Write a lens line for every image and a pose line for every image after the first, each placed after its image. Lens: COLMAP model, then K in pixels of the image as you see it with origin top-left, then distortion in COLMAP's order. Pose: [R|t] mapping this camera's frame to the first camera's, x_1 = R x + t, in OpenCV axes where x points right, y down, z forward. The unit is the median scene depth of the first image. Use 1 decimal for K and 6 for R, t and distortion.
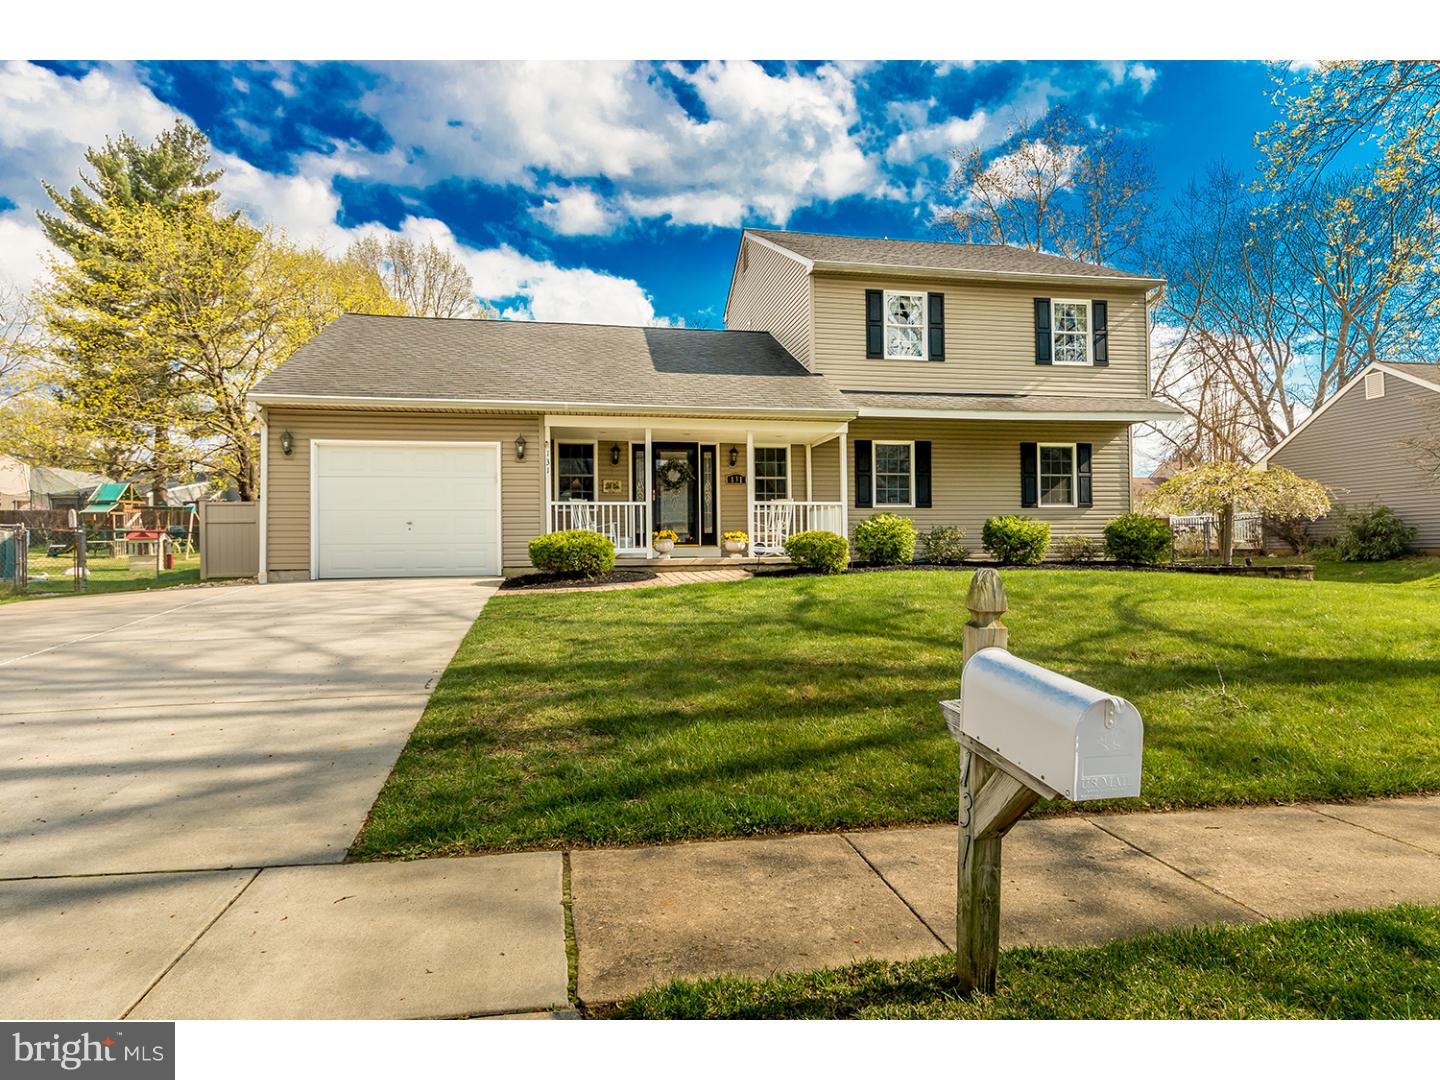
lens RADIAL K [[779.0, 0, 720.0], [0, 779.0, 540.0], [0, 0, 1]] dist [-0.001958, -0.000525]
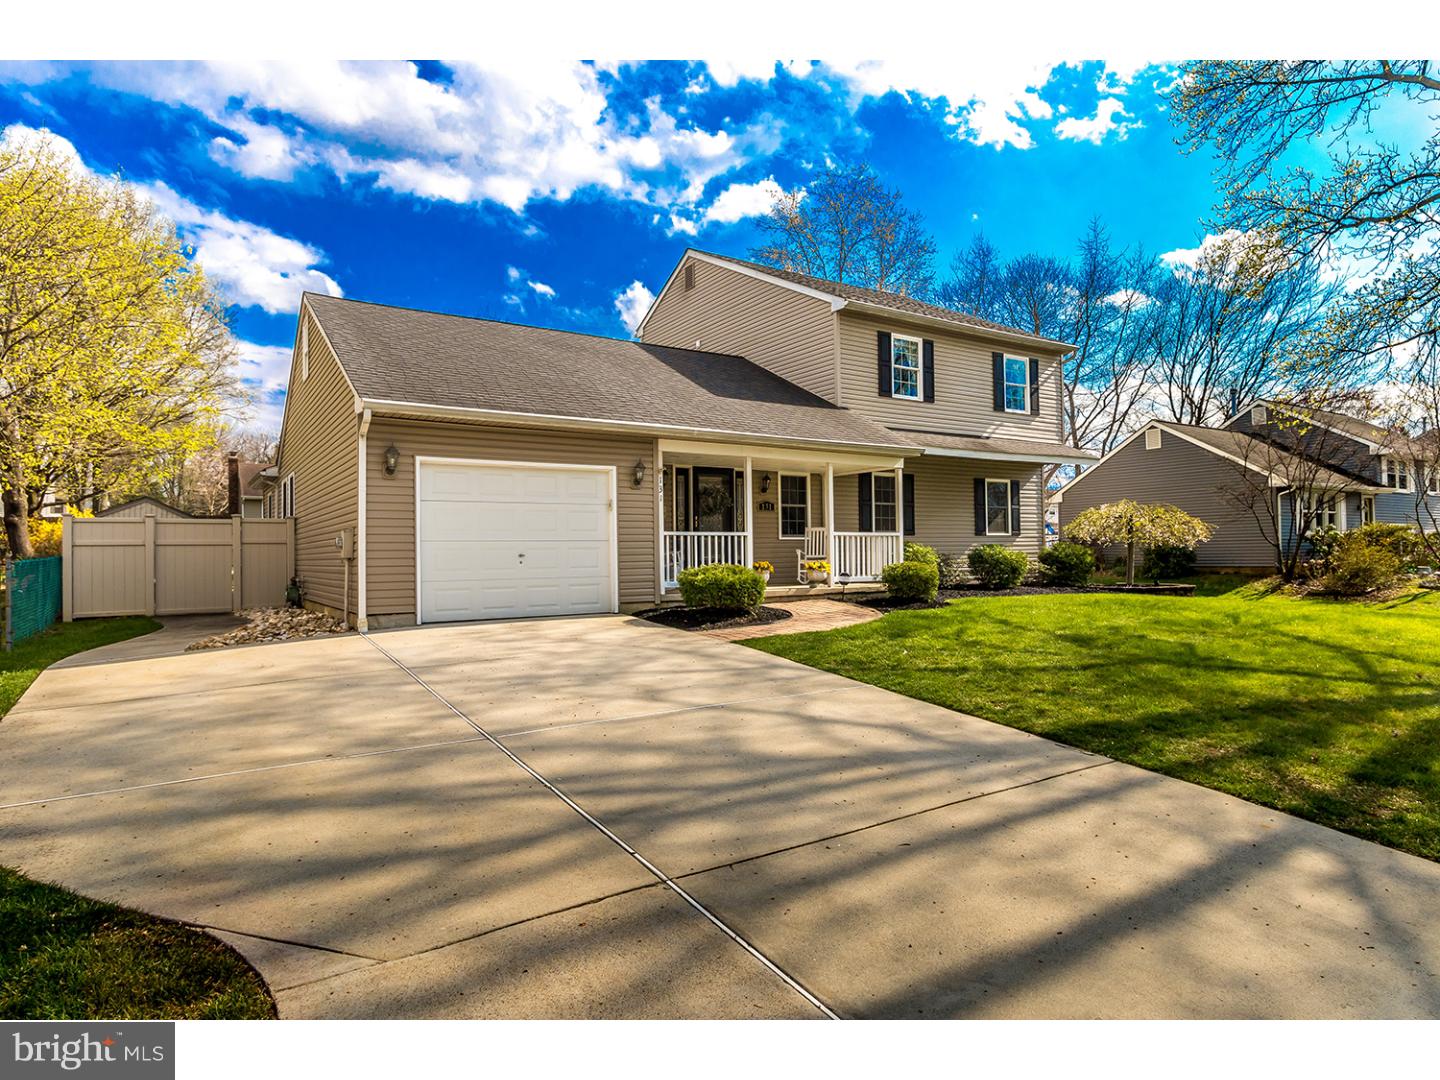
lens RADIAL K [[826.2, 0, 720.0], [0, 826.2, 540.0], [0, 0, 1]] dist [0.002802, -0.000116]
pose [[0.921611, 0.004861, 0.388084, -0.437980], [-0.001106, 0.999950, -0.009900, -0.023991], [-0.388113, 0.008695, 0.921571, 0.045706]]
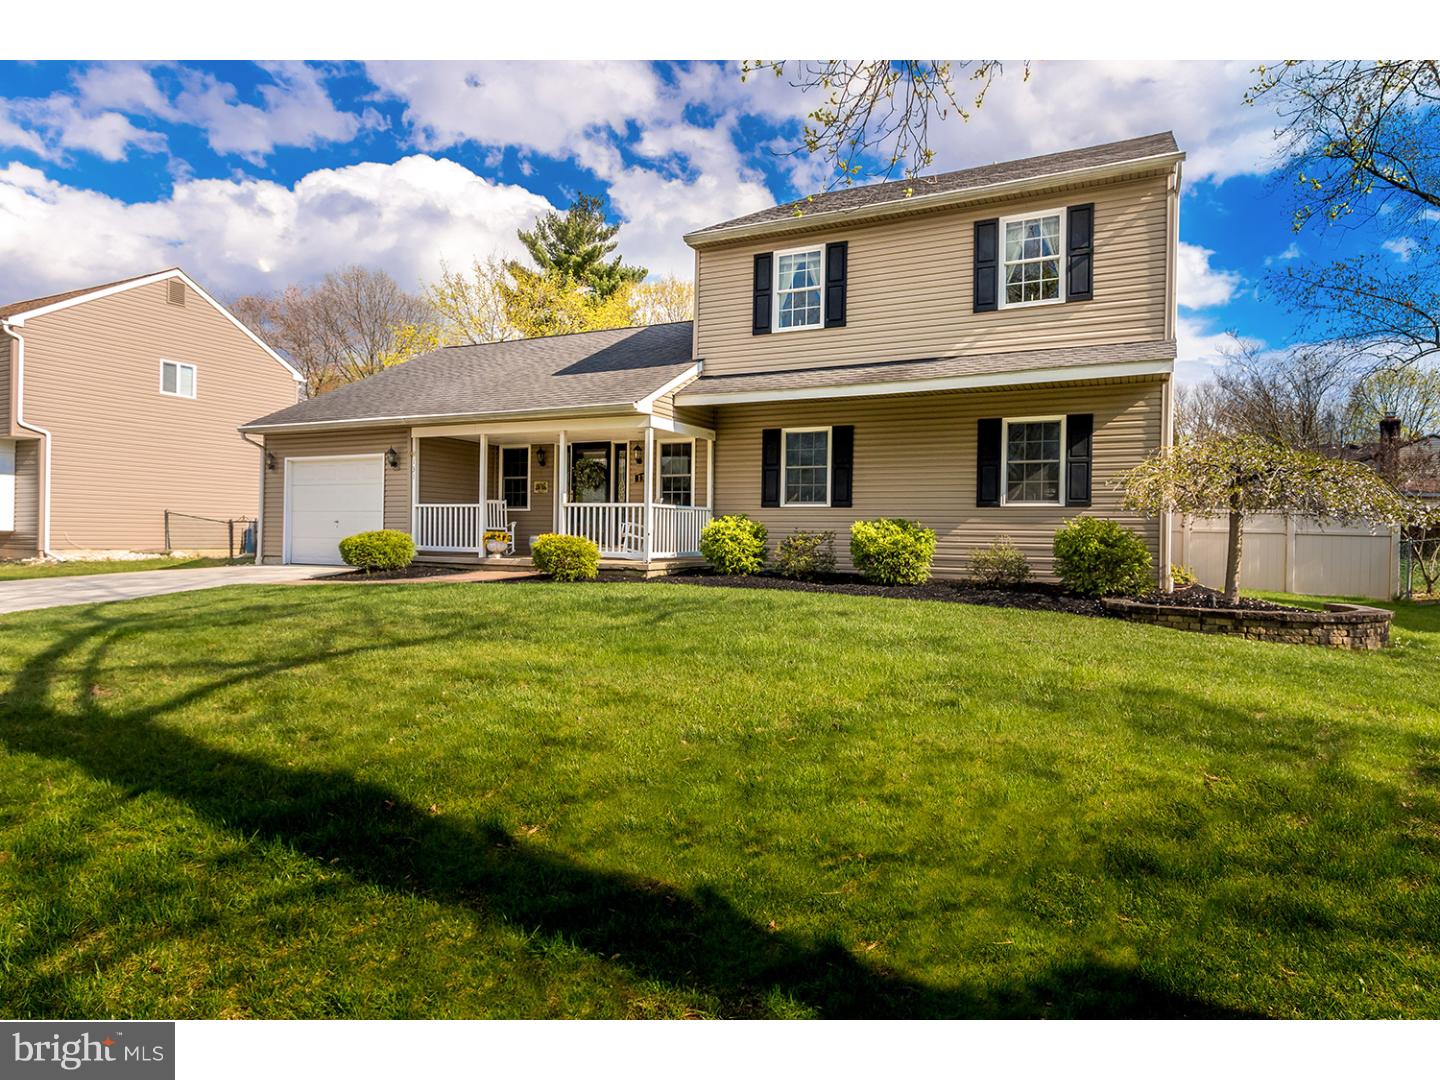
lens RADIAL K [[826.2, 0, 720.0], [0, 826.2, 540.0], [0, 0, 1]] dist [0.002802, -0.000116]
pose [[0.809293, 0.023349, -0.586940, 0.686488], [-0.017660, 0.999725, 0.015419, -0.018714], [0.587139, -0.002113, 0.809483, 0.229741]]
